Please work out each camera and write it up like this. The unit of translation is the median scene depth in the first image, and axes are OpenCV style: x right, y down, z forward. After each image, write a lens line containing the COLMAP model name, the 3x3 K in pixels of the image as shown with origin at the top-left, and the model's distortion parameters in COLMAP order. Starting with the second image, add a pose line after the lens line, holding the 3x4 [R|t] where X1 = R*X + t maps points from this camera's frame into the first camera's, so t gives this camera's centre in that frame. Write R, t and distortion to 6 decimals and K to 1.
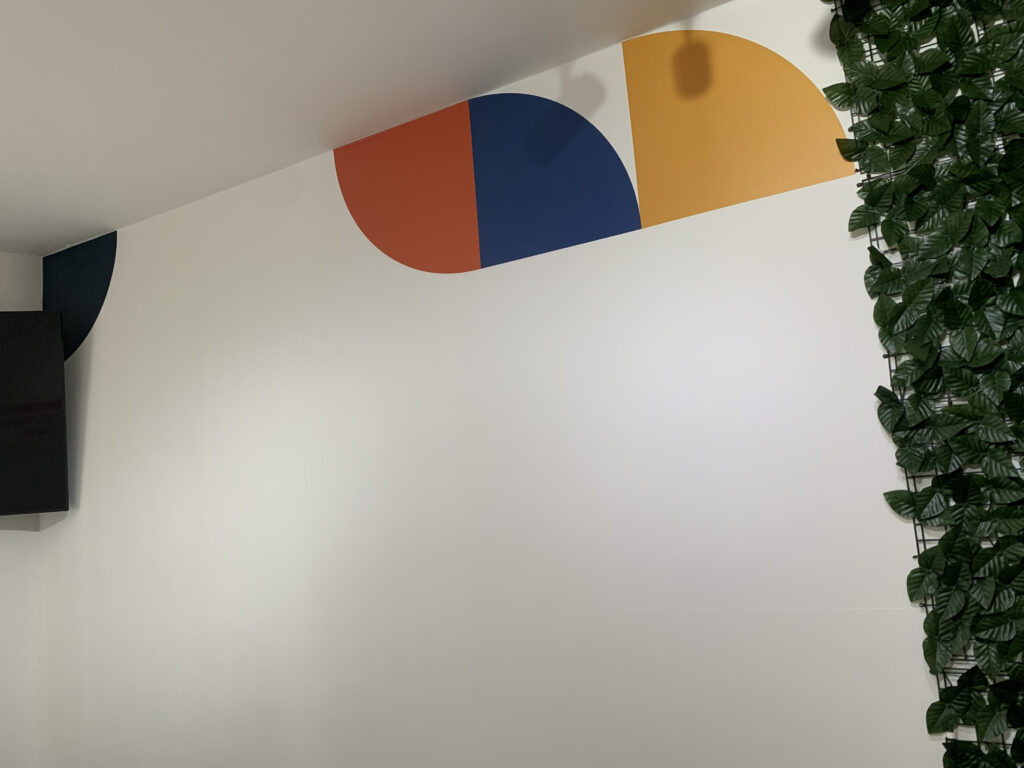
lens RADIAL K [[777.6, 0, 516.3], [0, 777.6, 384.4], [0, 0, 1]] dist [0.083064, -0.127485]
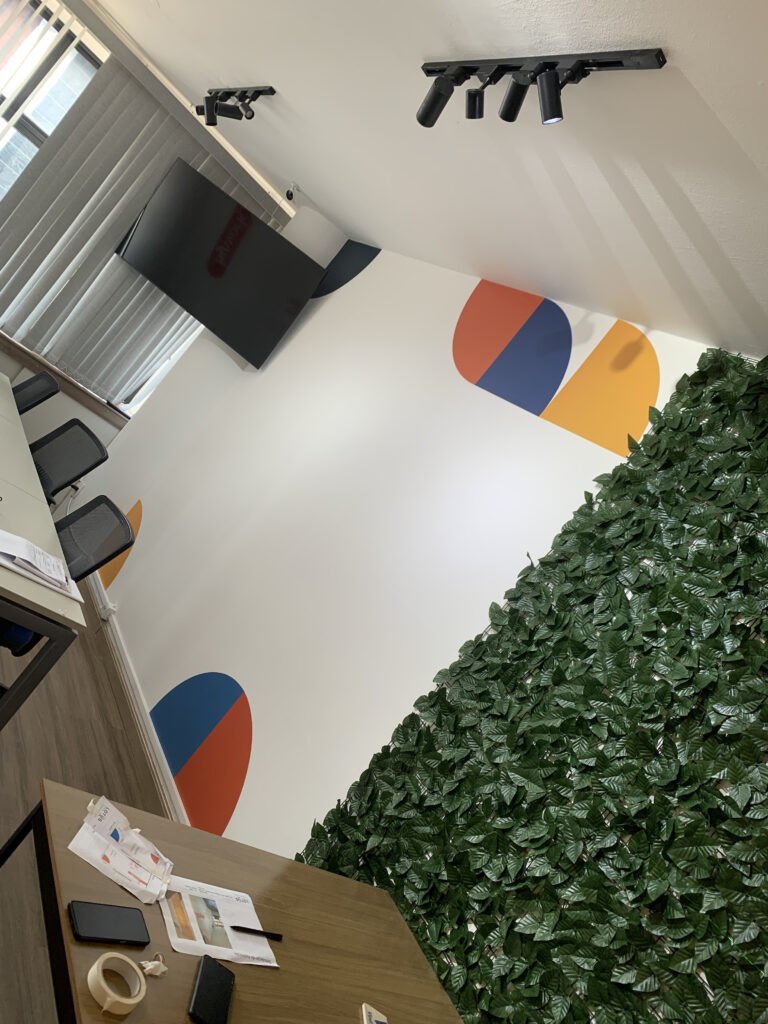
lens RADIAL K [[777.6, 0, 385.0], [0, 777.6, 510.3], [0, 0, 1]] dist [0.083064, -0.127485]
pose [[0.655657, 0.644374, -0.393569, 0.699215], [-0.625374, 0.755525, 0.195162, -0.165273], [0.423108, 0.118169, 0.898341, -0.556597]]
